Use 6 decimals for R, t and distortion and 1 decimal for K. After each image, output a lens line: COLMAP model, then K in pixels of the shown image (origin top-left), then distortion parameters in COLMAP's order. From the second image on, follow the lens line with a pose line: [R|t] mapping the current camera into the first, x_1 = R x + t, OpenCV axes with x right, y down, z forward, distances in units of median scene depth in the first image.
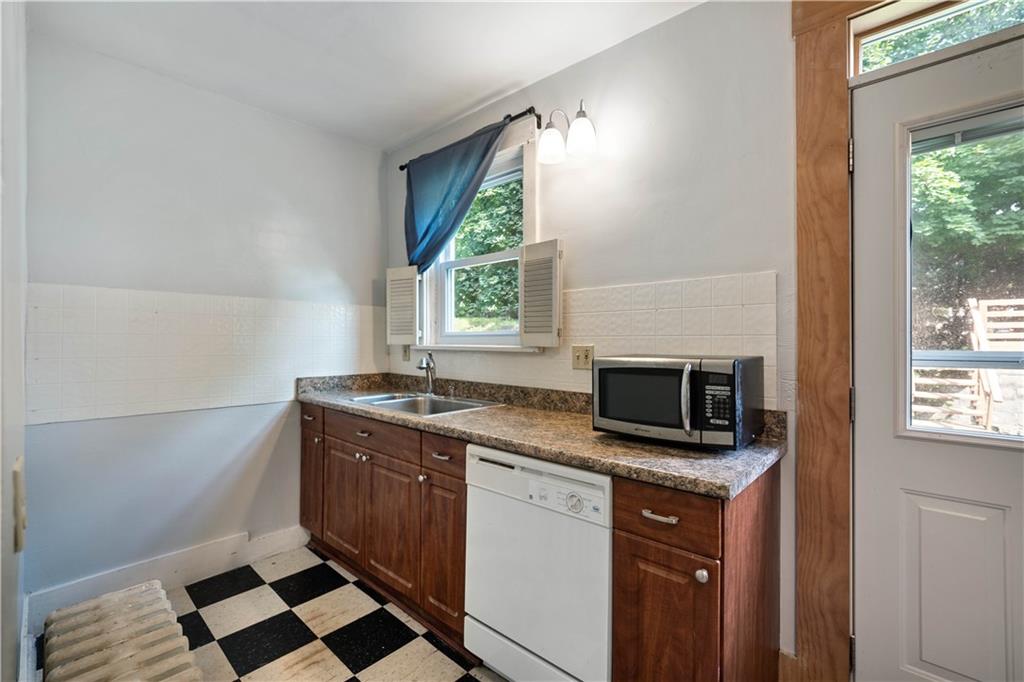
lens RADIAL K [[454.5, 0, 512.2], [0, 454.5, 336.5], [0, 0, 1]] dist [-0.006281, 0.000305]
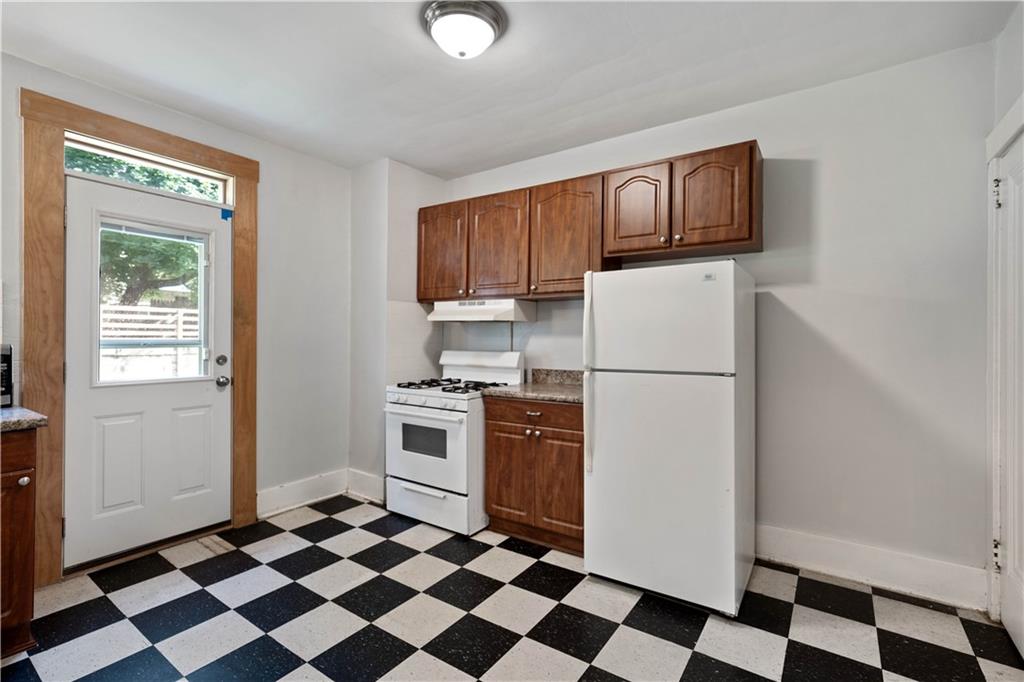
lens RADIAL K [[468.2, 0, 508.6], [0, 468.2, 339.0], [0, 0, 1]] dist [-0.004196, -0.000060]
pose [[-0.118563, -0.002922, 0.992942, -1.040827], [-0.010076, 0.999948, 0.001740, 0.012731], [-0.992895, -0.009798, -0.118586, -0.353006]]
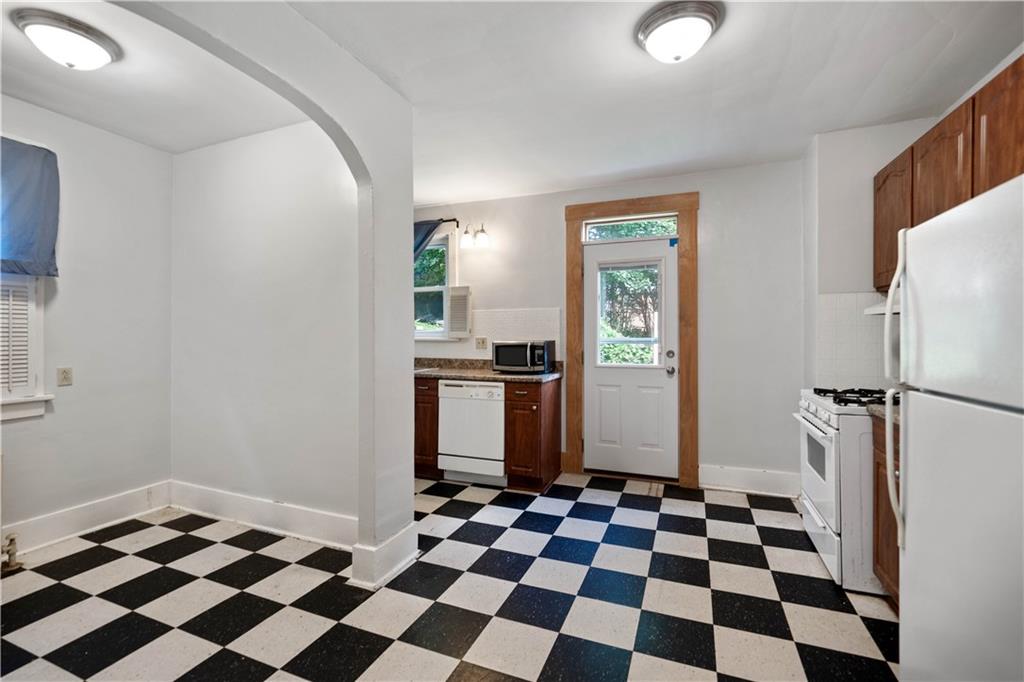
lens RADIAL K [[441.5, 0, 507.7], [0, 441.5, 338.1], [0, 0, 1]] dist [0.001351, 0.000248]
pose [[0.940717, -0.002547, 0.339182, -0.611611], [-0.000694, 0.999955, 0.009435, 0.006794], [-0.339191, -0.009111, 0.940673, -1.398322]]
